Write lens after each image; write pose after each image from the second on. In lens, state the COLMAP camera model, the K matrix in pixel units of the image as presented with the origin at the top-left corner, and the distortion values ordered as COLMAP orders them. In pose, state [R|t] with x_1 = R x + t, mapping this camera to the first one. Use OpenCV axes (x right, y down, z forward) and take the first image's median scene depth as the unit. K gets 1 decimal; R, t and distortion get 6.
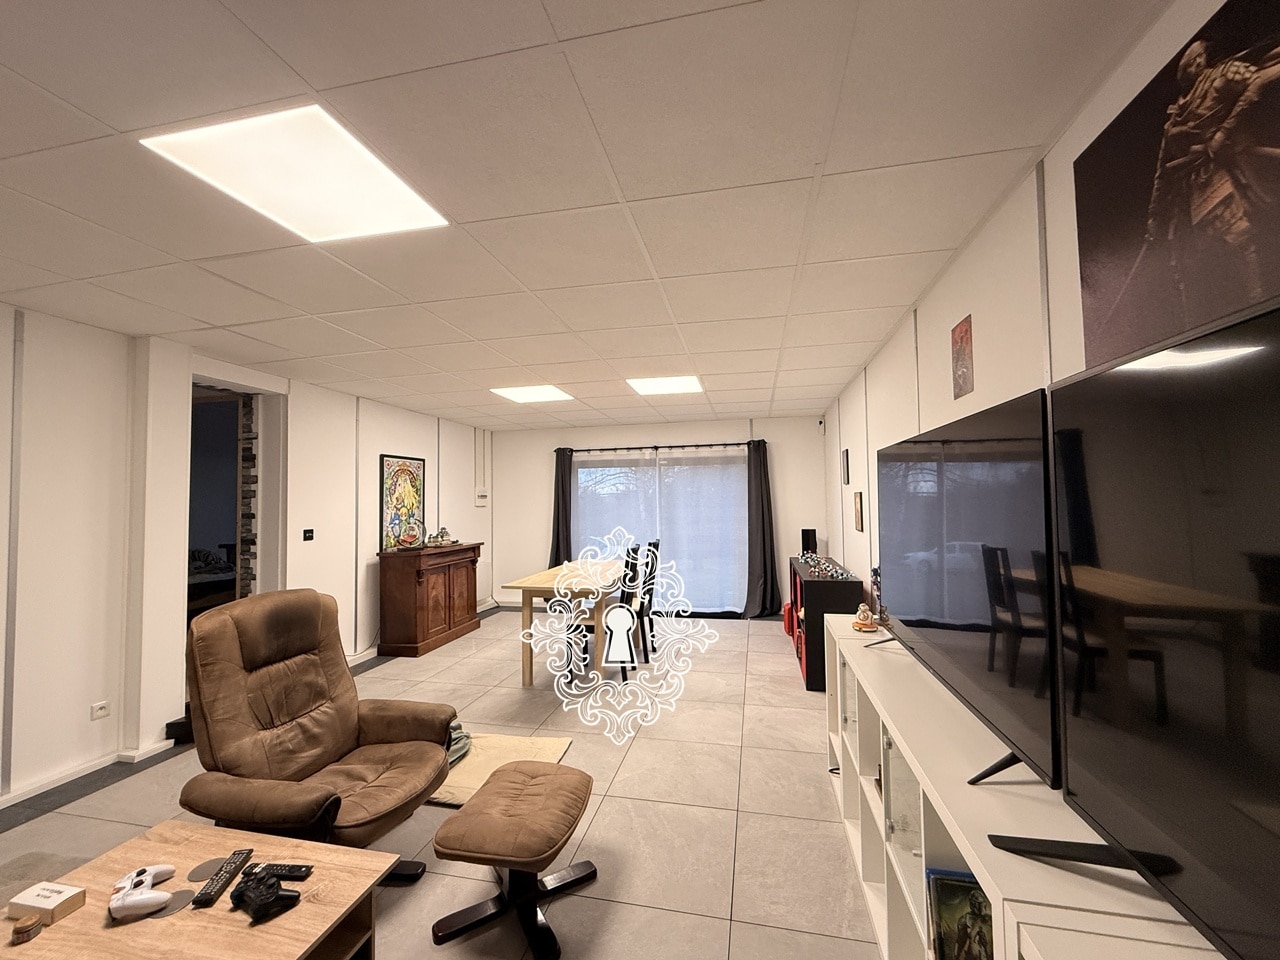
lens RADIAL K [[511.3, 0, 647.3], [0, 511.3, 482.7], [0, 0, 1]] dist [-0.003133, 0.000104]
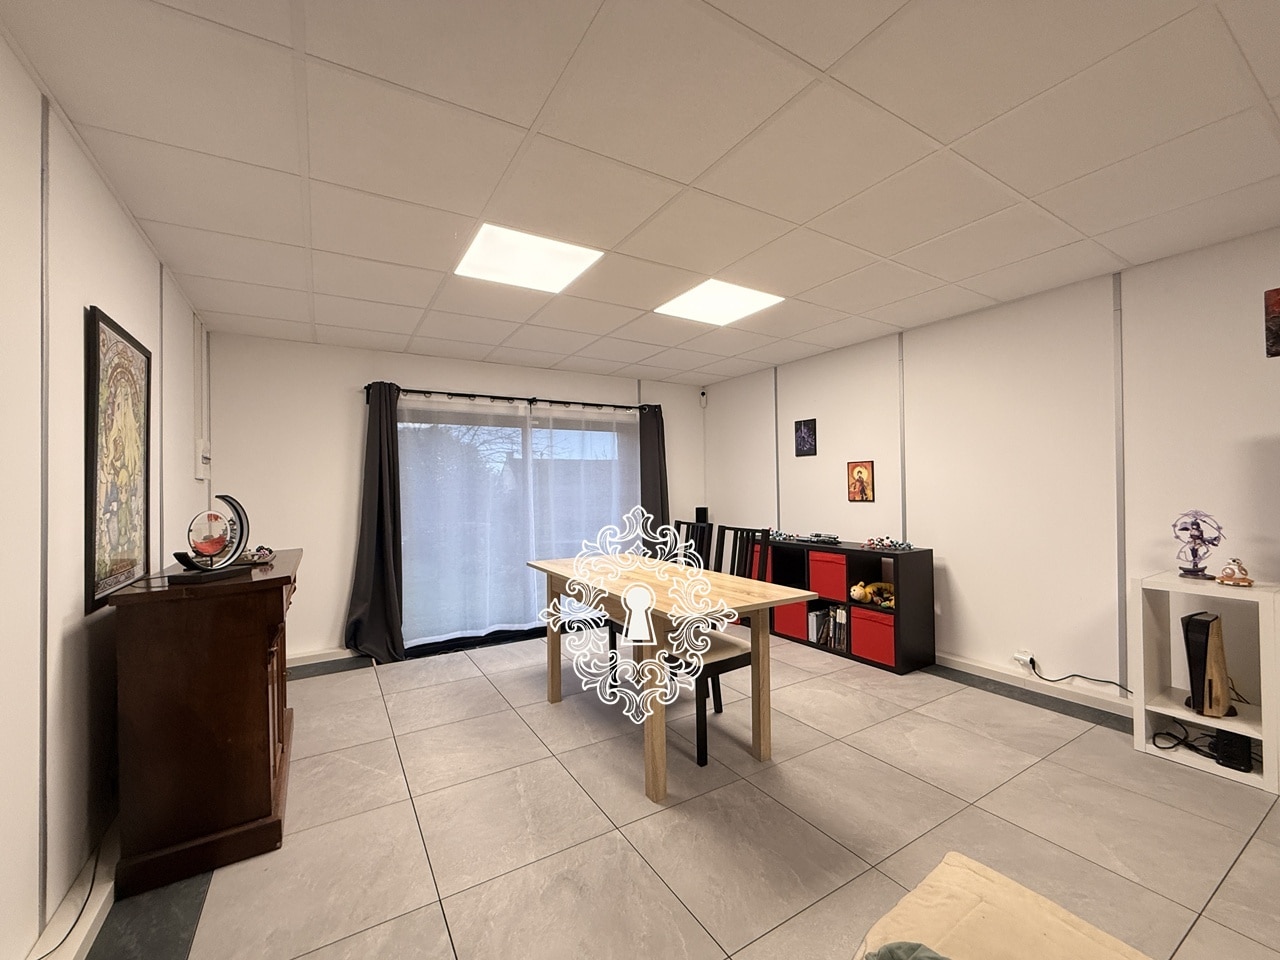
lens RADIAL K [[511.3, 0, 638.5], [0, 511.3, 477.4], [0, 0, 1]] dist [-0.003133, 0.000104]
pose [[0.732351, 0.017507, 0.680702, -0.372247], [-0.017036, 0.999828, -0.007385, 0.043177], [-0.680714, -0.006188, 0.732523, 0.384073]]
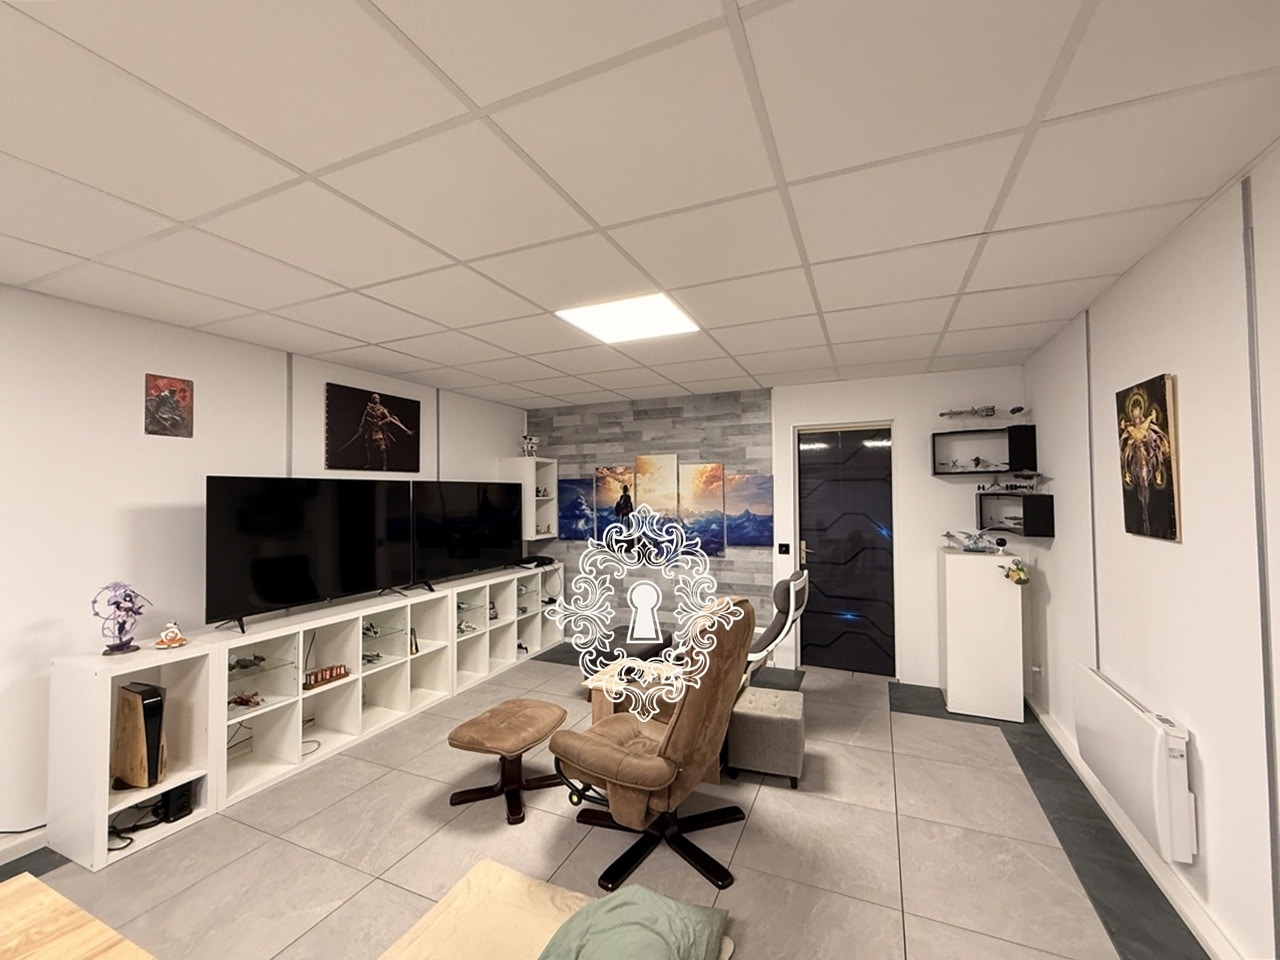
lens RADIAL K [[511.3, 0, 647.5], [0, 511.3, 482.6], [0, 0, 1]] dist [-0.003133, 0.000104]
pose [[-0.978581, 0.030448, 0.203599, -0.258013], [0.017456, 0.997713, -0.065306, 0.016878], [-0.205121, -0.060353, -0.976874, 0.665456]]
